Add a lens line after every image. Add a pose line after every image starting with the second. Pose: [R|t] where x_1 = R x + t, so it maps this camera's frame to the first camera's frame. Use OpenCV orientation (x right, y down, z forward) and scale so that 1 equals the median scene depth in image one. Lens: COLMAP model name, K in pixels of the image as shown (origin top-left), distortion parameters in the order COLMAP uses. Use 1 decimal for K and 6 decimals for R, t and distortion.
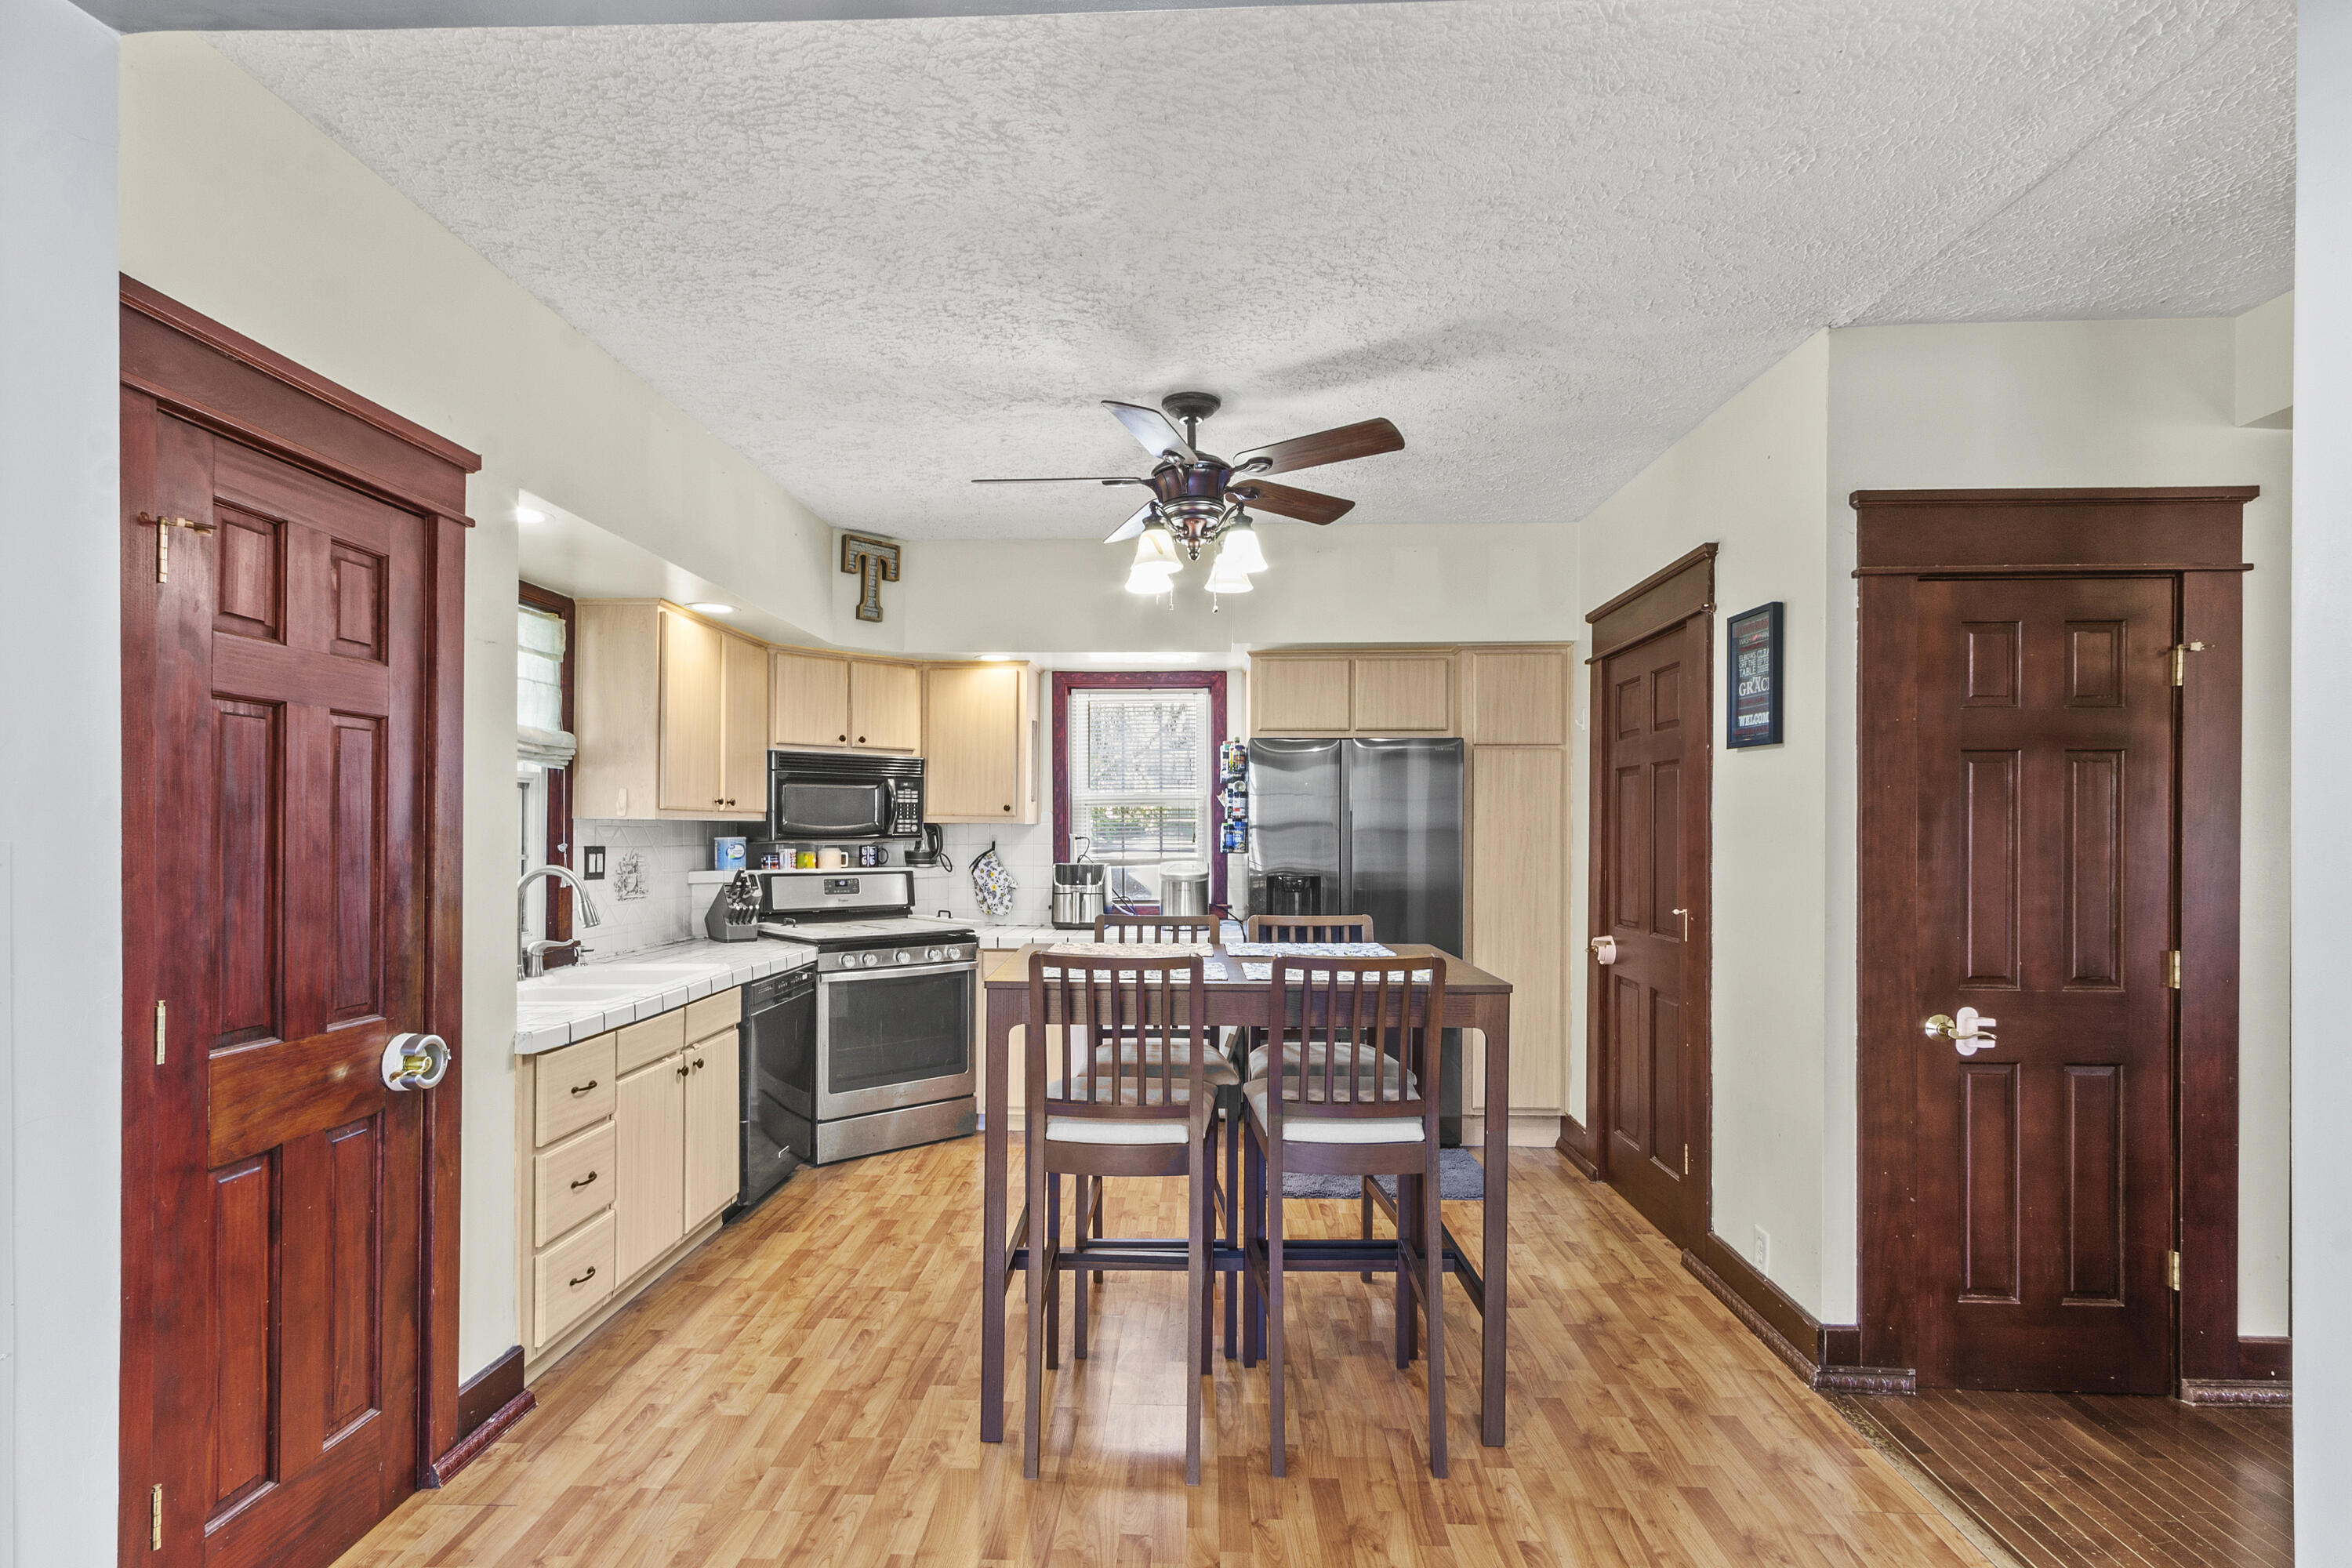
lens RADIAL K [[1100.4, 0, 1144.3], [0, 1100.4, 834.8], [0, 0, 1]] dist [-0.000291, -0.000868]
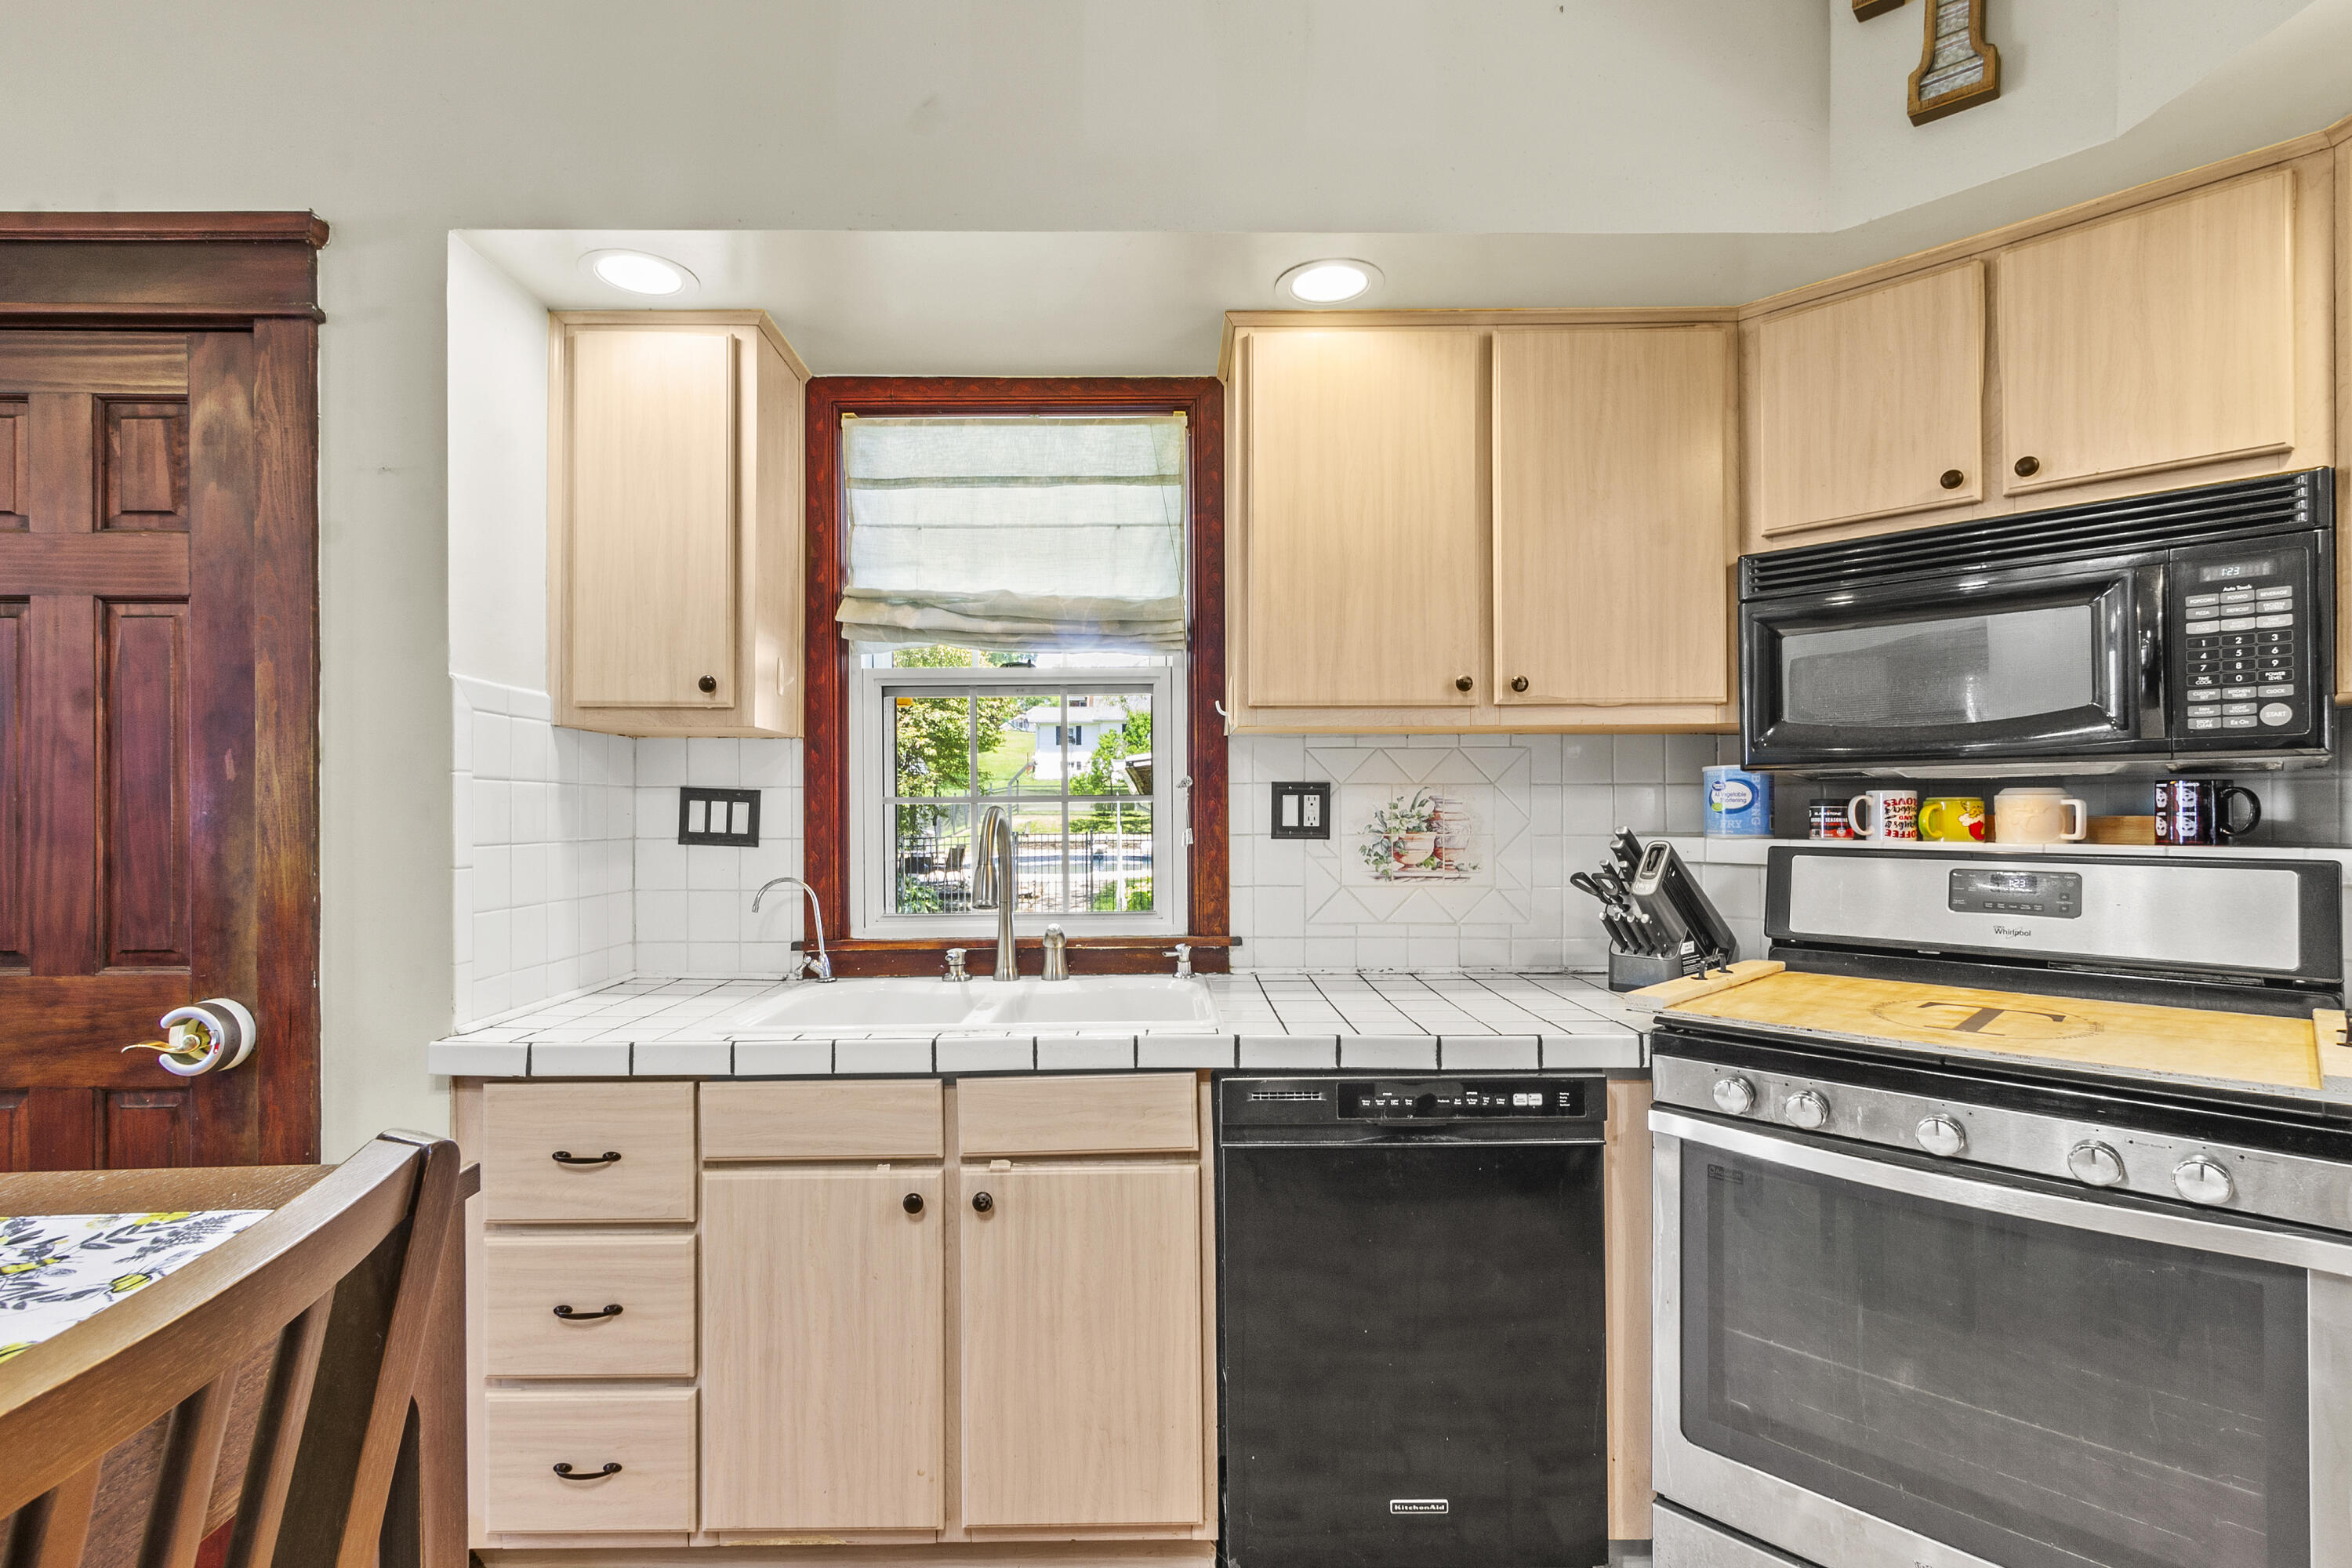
lens RADIAL K [[1100.4, 0, 1174.4], [0, 1100.4, 808.0], [0, 0, 1]] dist [-0.000291, -0.000868]
pose [[0.067218, -0.002982, -0.997734, 0.066052], [-0.000598, 0.999995, -0.003029, 0.020506], [0.997738, 0.000801, 0.067216, 0.704229]]
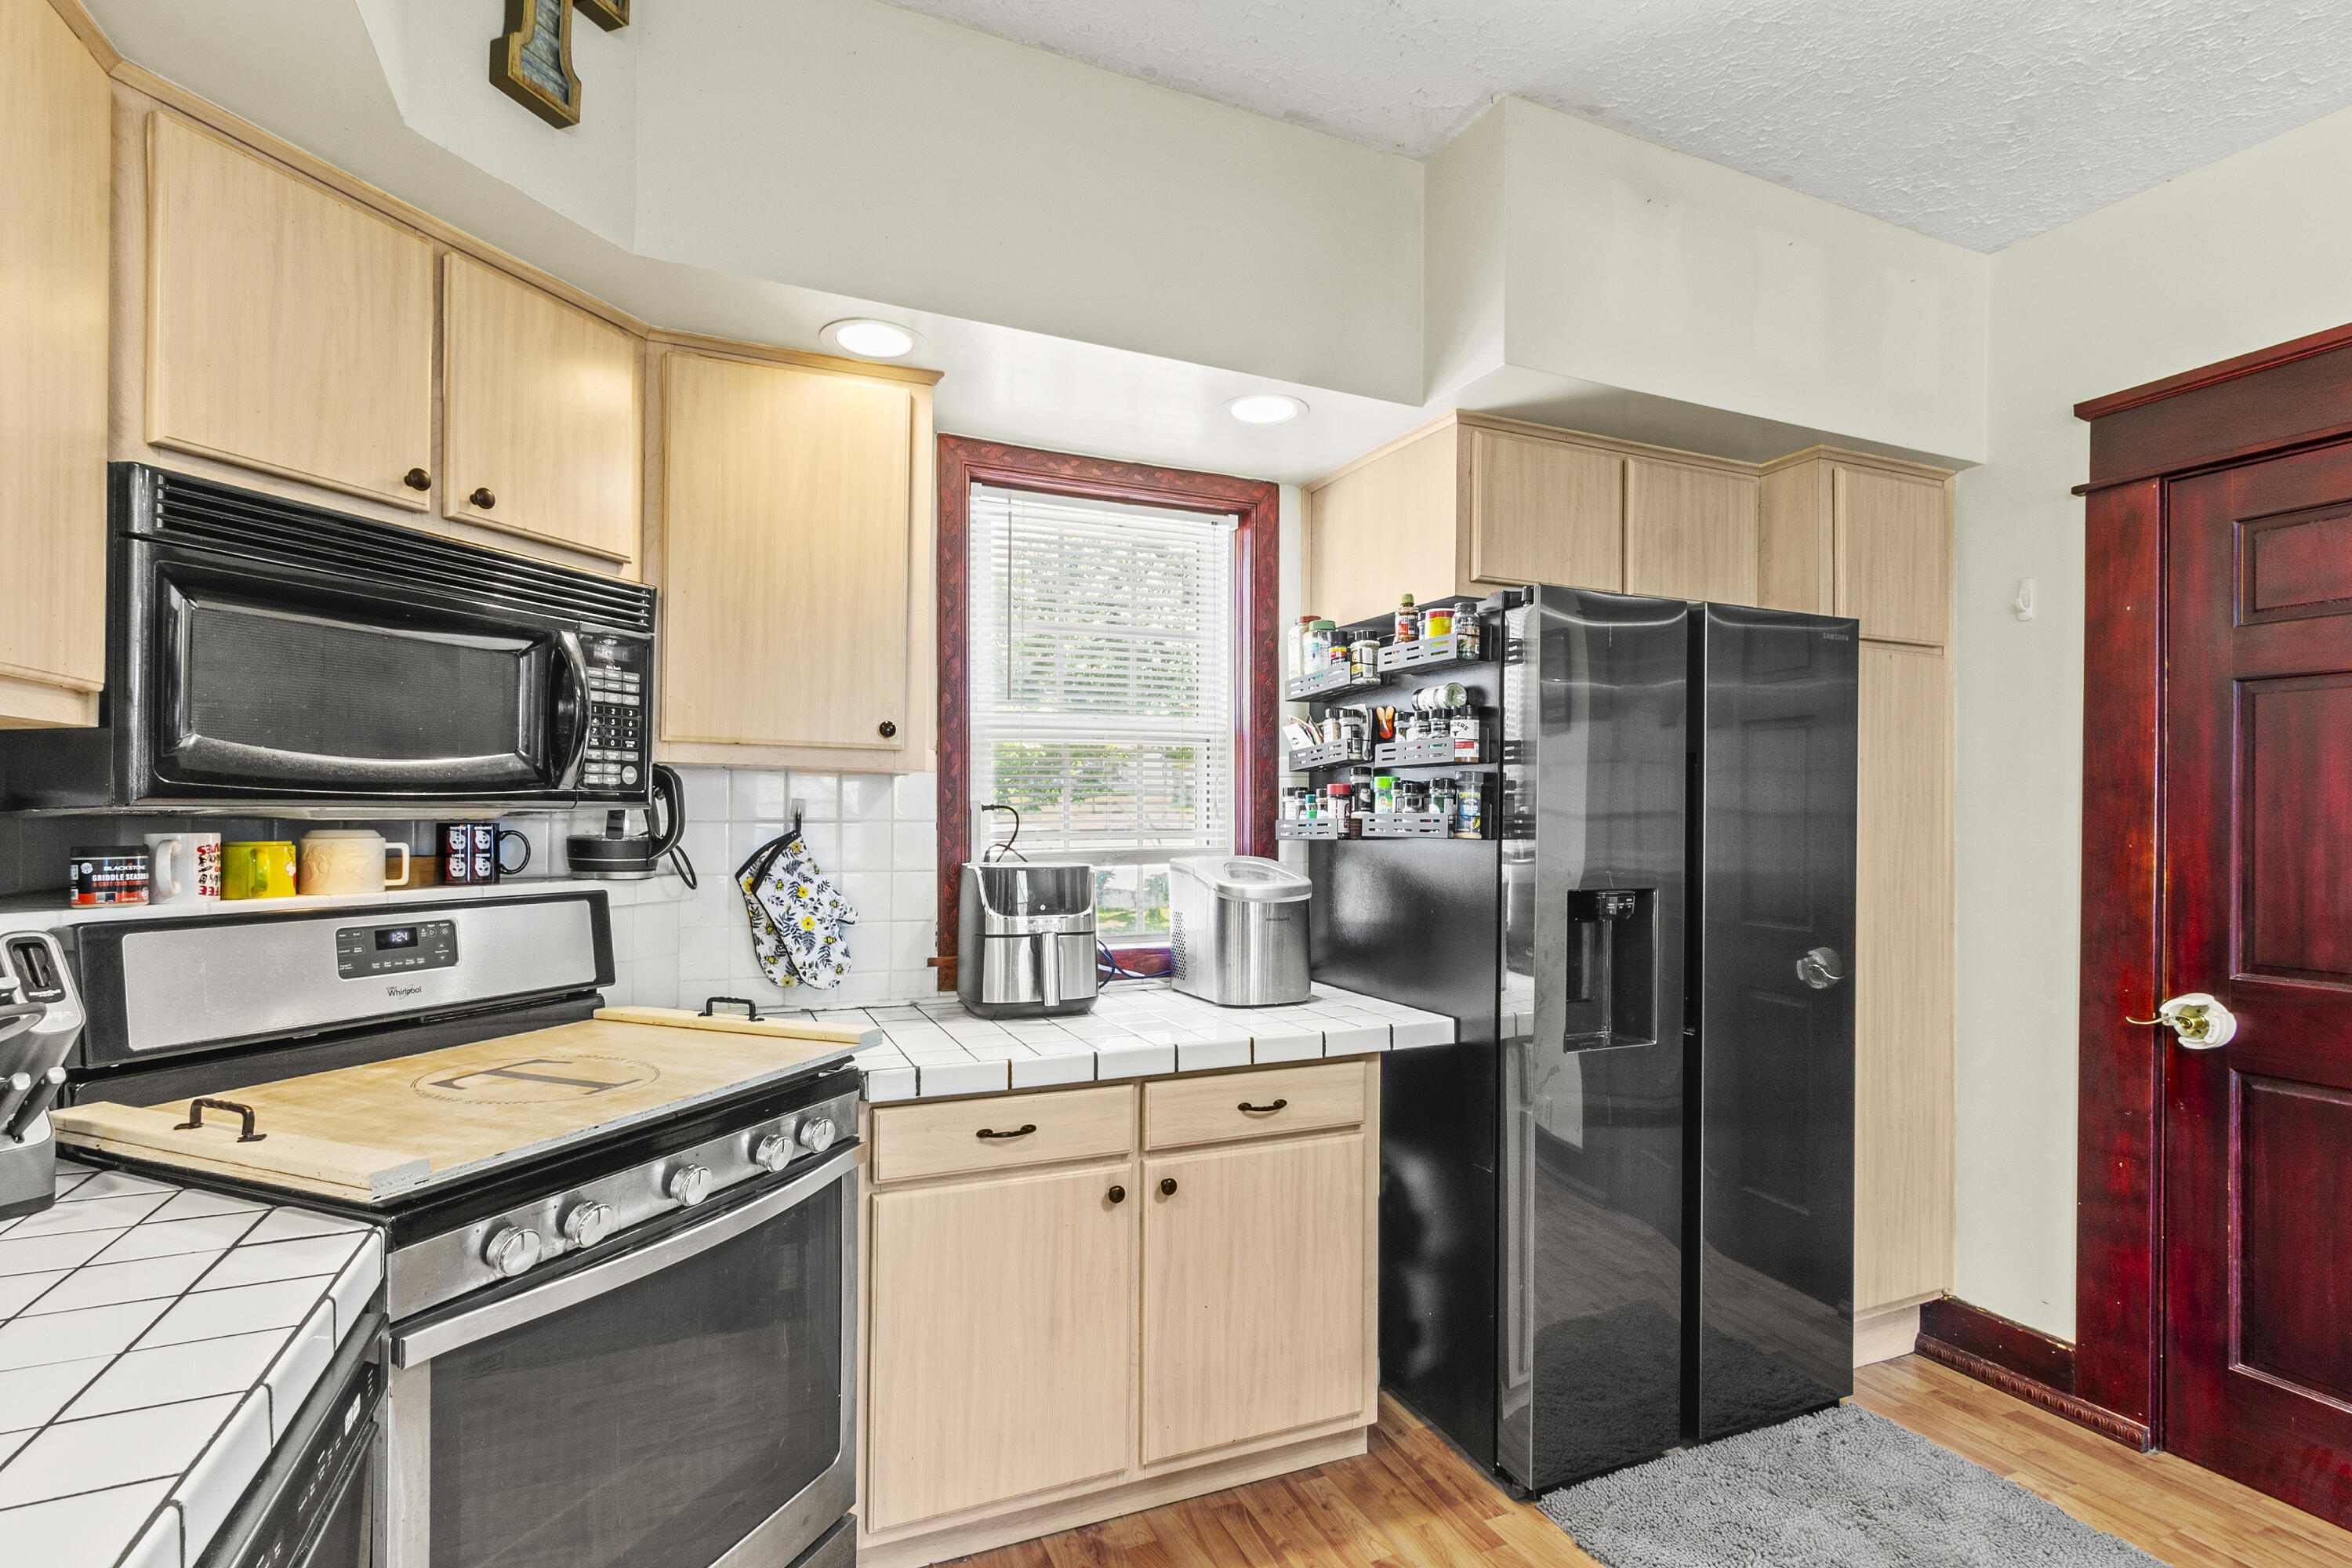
lens RADIAL K [[1100.4, 0, 1168.9], [0, 1100.4, 820.4], [0, 0, 1]] dist [-0.000291, -0.000868]
pose [[0.894981, 0.001873, 0.446101, -0.217116], [-0.004740, 0.999975, 0.005311, 0.006314], [-0.446079, -0.006868, 0.894967, 0.608648]]
